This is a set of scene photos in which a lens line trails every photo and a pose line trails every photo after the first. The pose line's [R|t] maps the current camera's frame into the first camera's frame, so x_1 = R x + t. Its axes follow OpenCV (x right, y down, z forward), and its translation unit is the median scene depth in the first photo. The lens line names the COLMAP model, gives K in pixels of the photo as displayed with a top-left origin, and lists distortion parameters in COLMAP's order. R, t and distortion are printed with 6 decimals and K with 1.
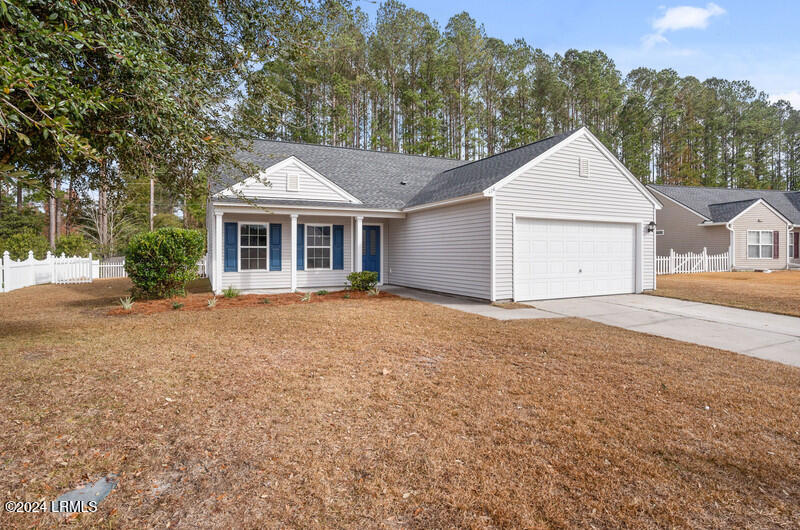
lens RADIAL K [[419.5, 0, 400.4], [0, 419.5, 256.7], [0, 0, 1]] dist [-0.077060, 0.042778]
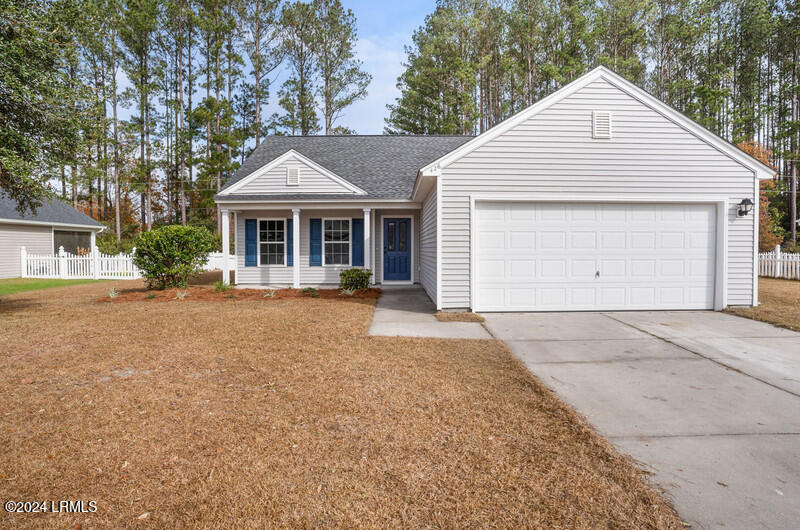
lens RADIAL K [[419.5, 0, 400.4], [0, 419.5, 256.7], [0, 0, 1]] dist [-0.077060, 0.042778]
pose [[0.915727, 0.007366, -0.401732, 0.362638], [-0.002177, 0.999908, 0.013371, -0.002810], [0.401794, -0.011370, 0.915659, 0.197112]]
